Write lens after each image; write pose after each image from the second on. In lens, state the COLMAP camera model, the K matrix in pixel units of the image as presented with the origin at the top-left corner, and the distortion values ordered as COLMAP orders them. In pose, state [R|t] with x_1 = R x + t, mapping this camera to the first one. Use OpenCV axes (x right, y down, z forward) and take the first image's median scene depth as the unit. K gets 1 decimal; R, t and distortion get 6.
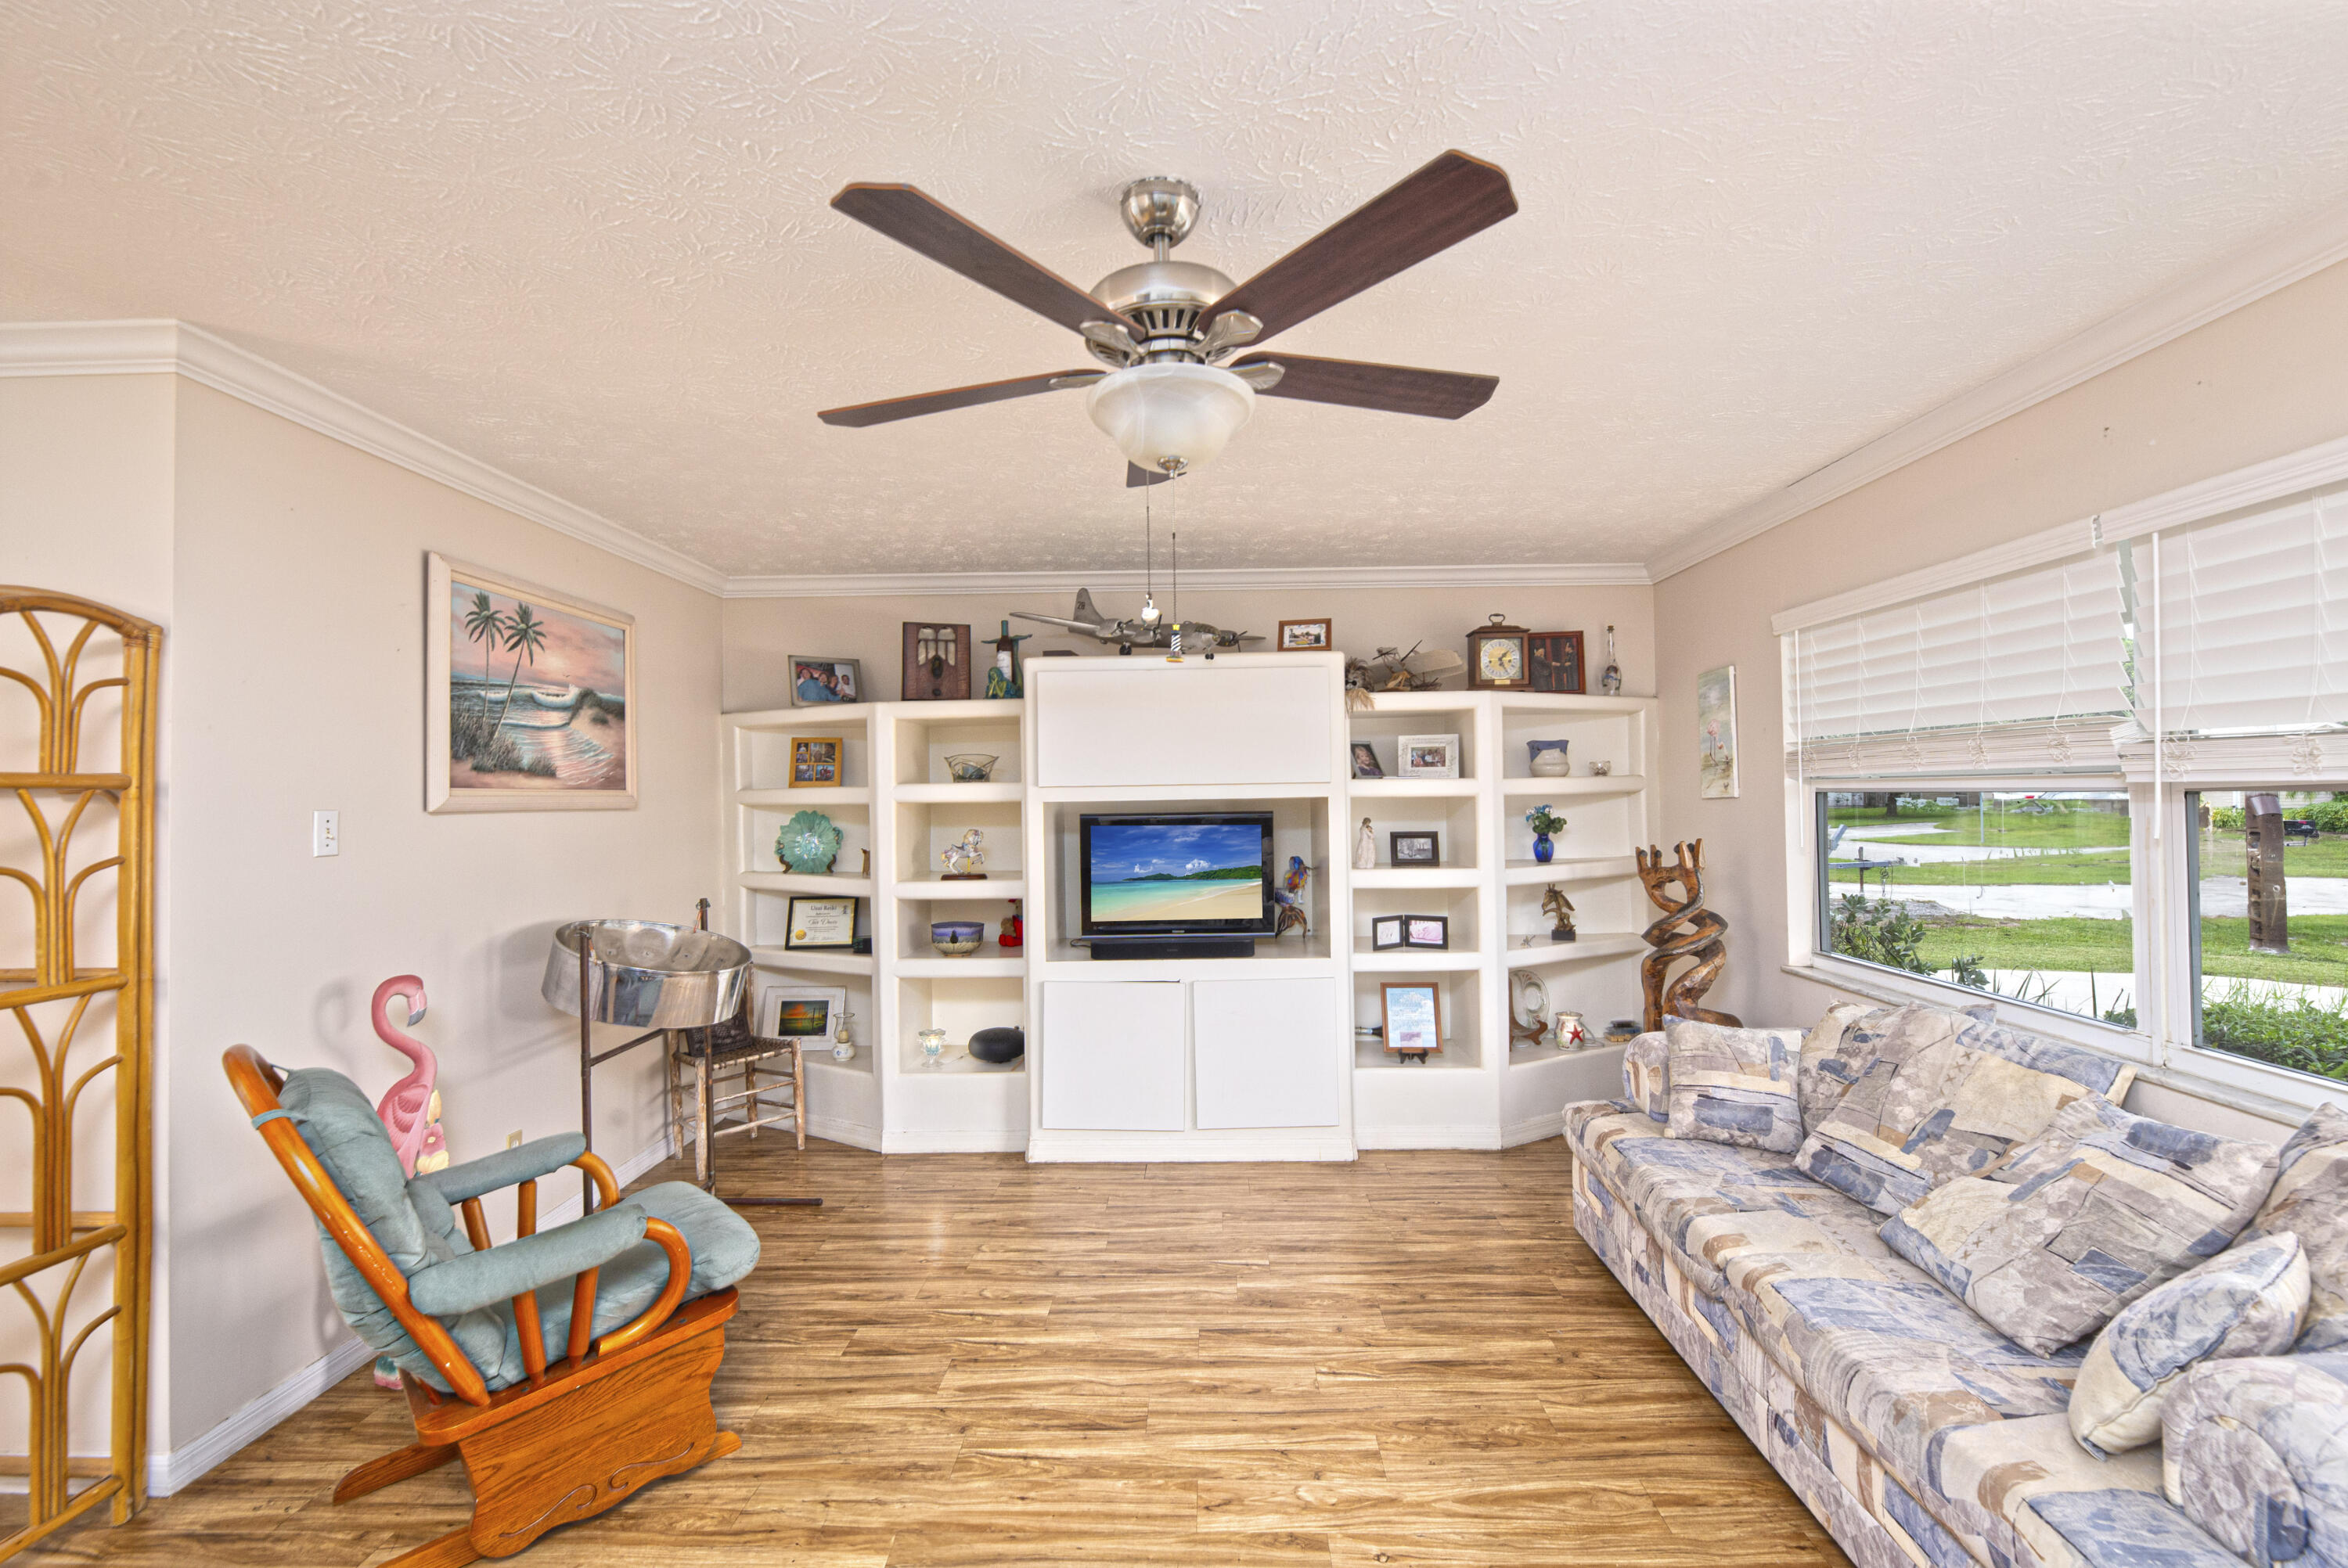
lens RADIAL K [[1031.4, 0, 1197.5], [0, 1031.4, 768.6], [0, 0, 1]] dist [-0.002884, -0.001147]
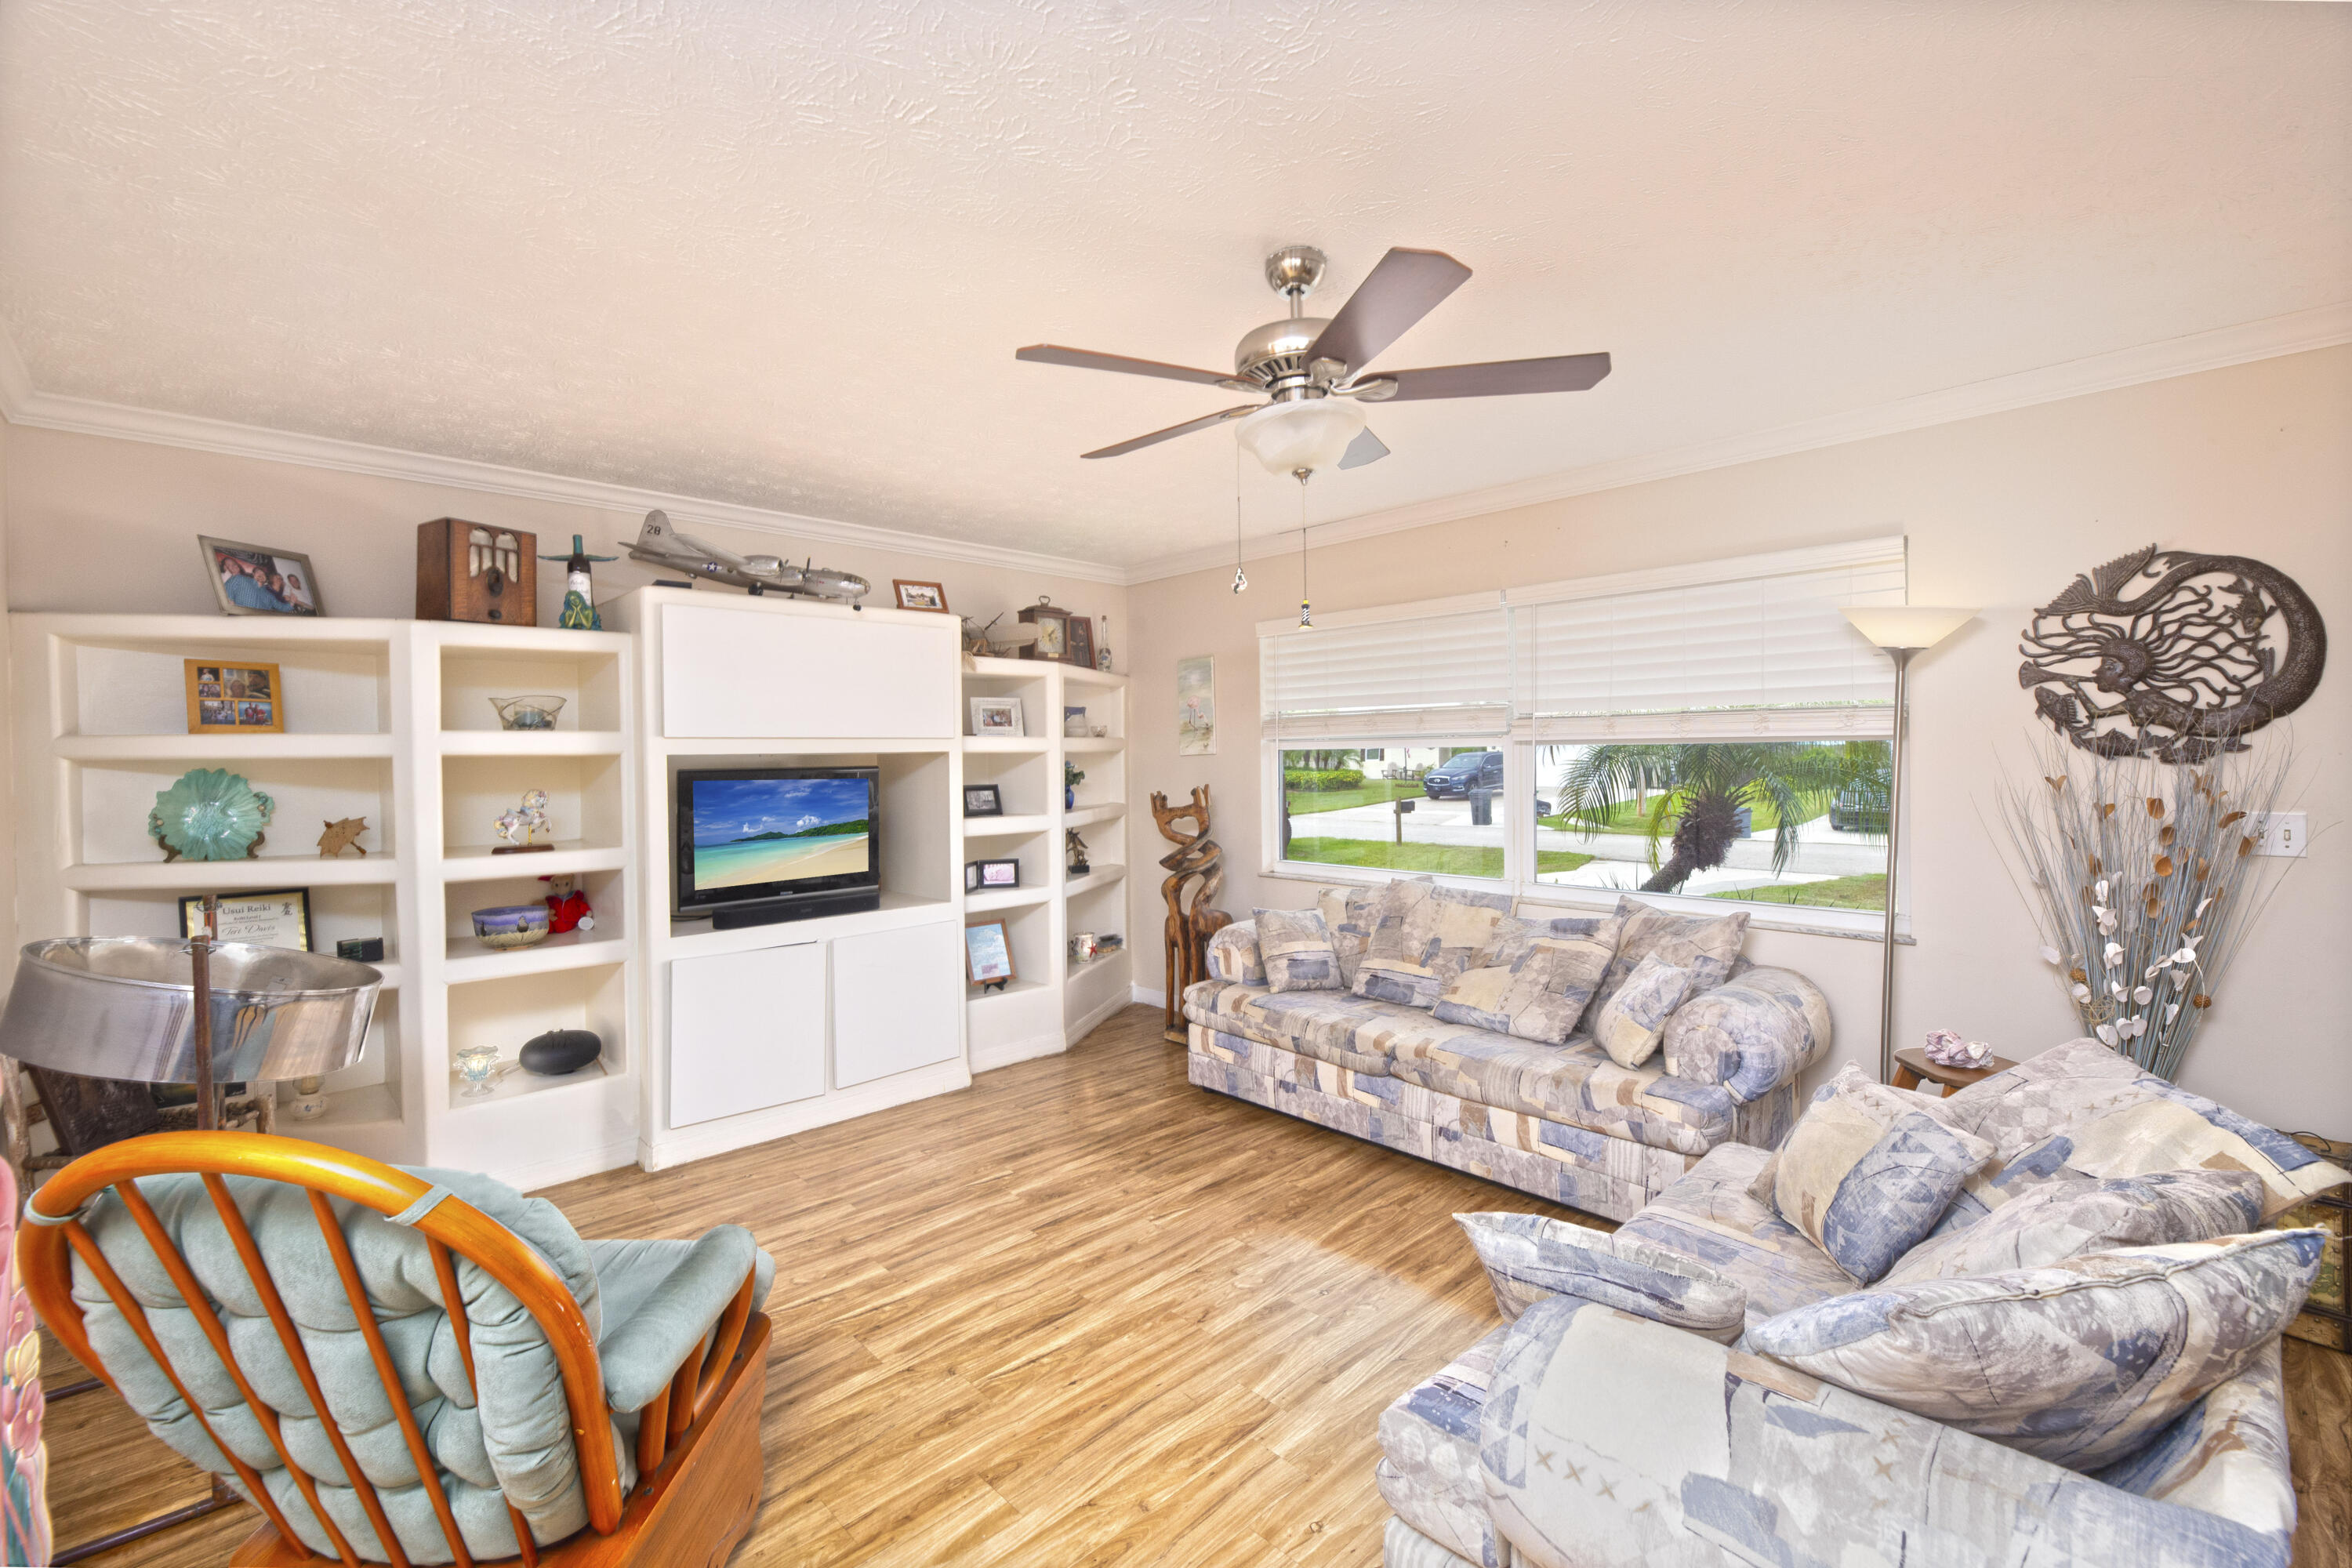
lens RADIAL K [[1012.7, 0, 1175.6], [0, 1012.7, 756.1], [0, 0, 1]] dist [-0.000238, -0.000189]
pose [[0.706949, 0.004388, 0.707251, -0.452048], [-0.014654, 0.999857, 0.008445, 0.020220], [-0.707113, -0.016334, 0.706912, 0.095756]]
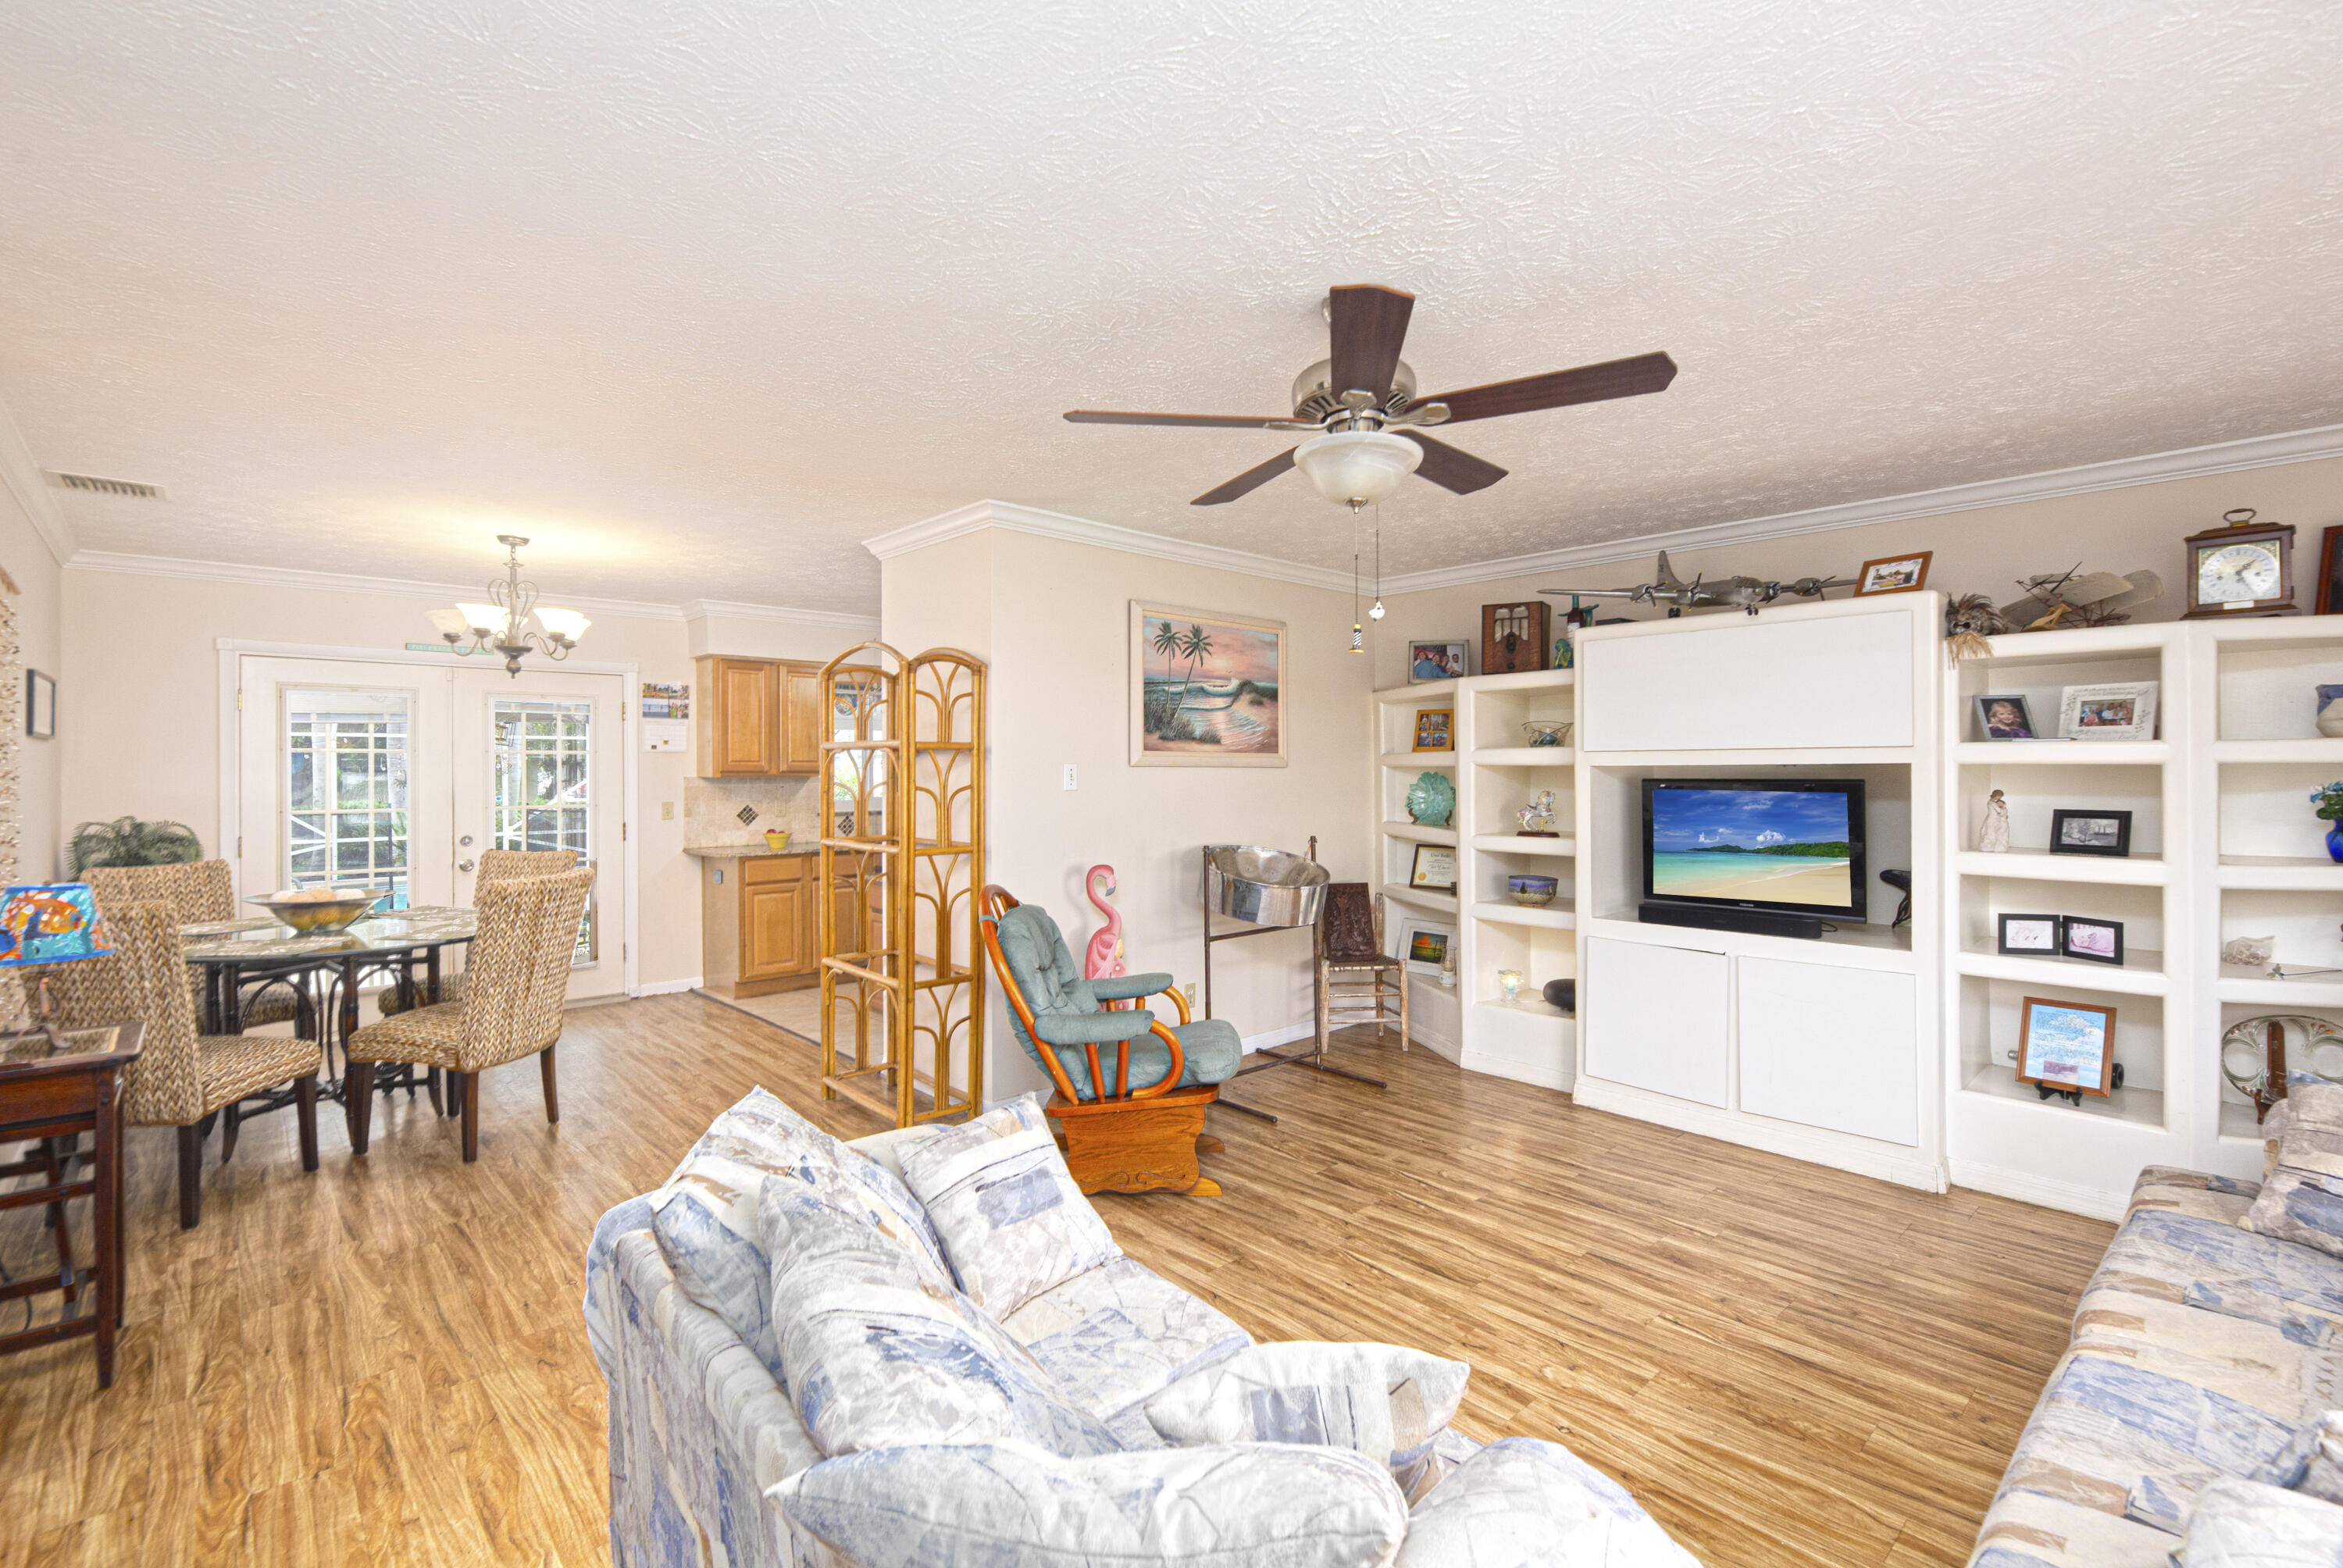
lens RADIAL K [[1076.4, 0, 1186.8], [0, 1076.4, 762.1], [0, 0, 1]] dist [-0.000686, -0.001473]
pose [[0.684657, 0.007695, -0.728825, 0.368310], [0.009188, 0.999774, 0.019186, 0.004004], [0.728808, -0.019832, 0.684431, -0.046662]]
